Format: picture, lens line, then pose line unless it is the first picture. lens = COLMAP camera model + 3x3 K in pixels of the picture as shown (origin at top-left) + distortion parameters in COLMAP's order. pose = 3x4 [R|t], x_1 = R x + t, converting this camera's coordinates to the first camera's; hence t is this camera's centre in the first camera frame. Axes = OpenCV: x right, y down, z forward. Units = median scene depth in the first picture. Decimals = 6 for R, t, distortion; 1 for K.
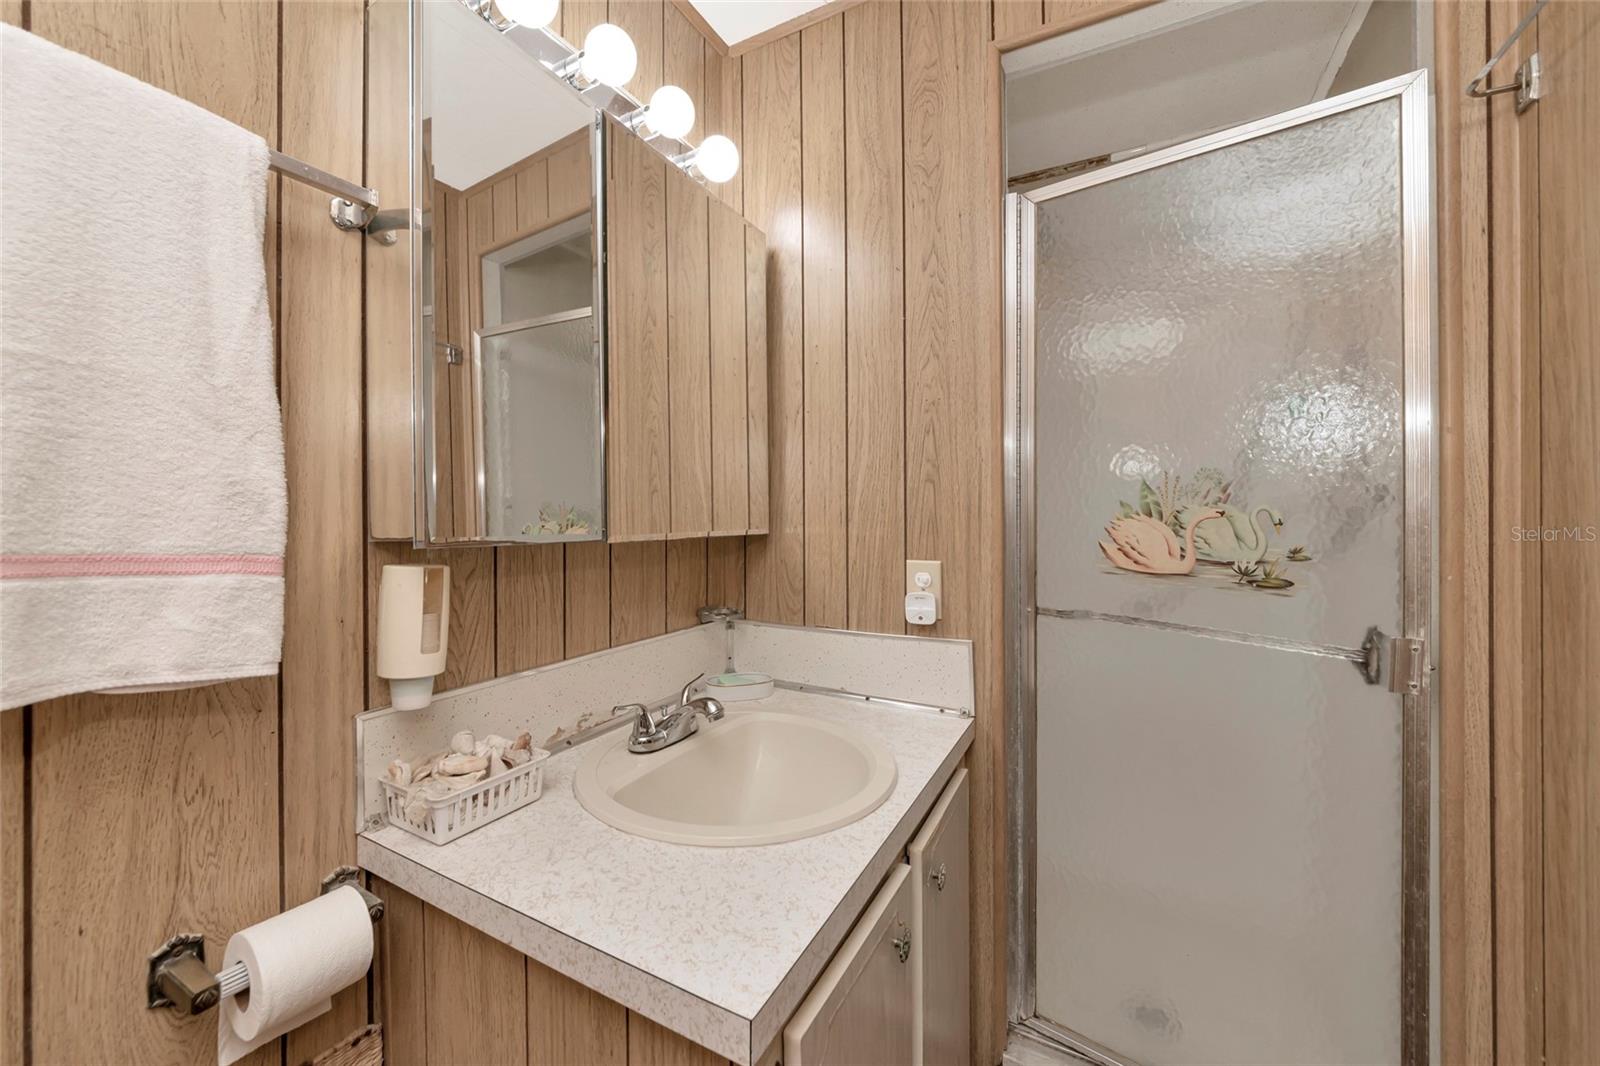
lens RADIAL K [[607.8, 0, 792.1], [0, 607.8, 517.4], [0, 0, 1]] dist [-0.008954, -0.000175]
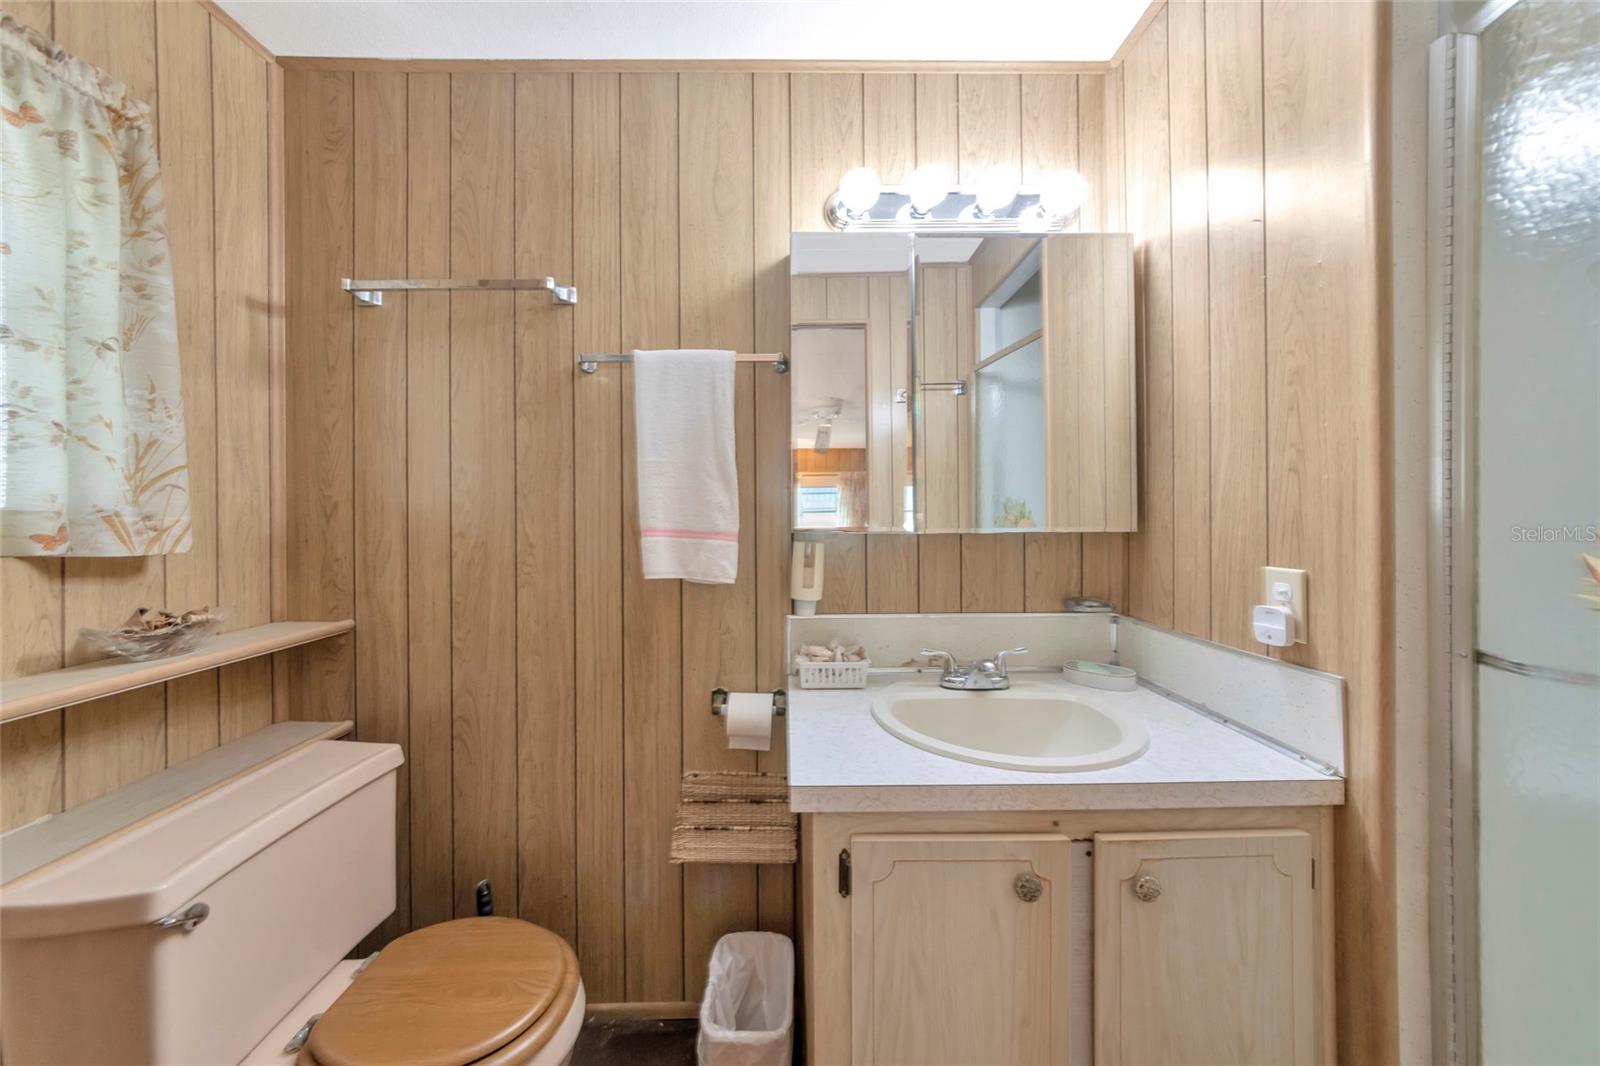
lens RADIAL K [[576.0, 0, 795.2], [0, 576.0, 515.2], [0, 0, 1]] dist [-0.000341, -0.000015]
pose [[0.495471, -0.002175, -0.868622, 0.564948], [0.002930, 0.999995, -0.000833, -0.001518], [0.868619, -0.002132, 0.495476, 0.048066]]
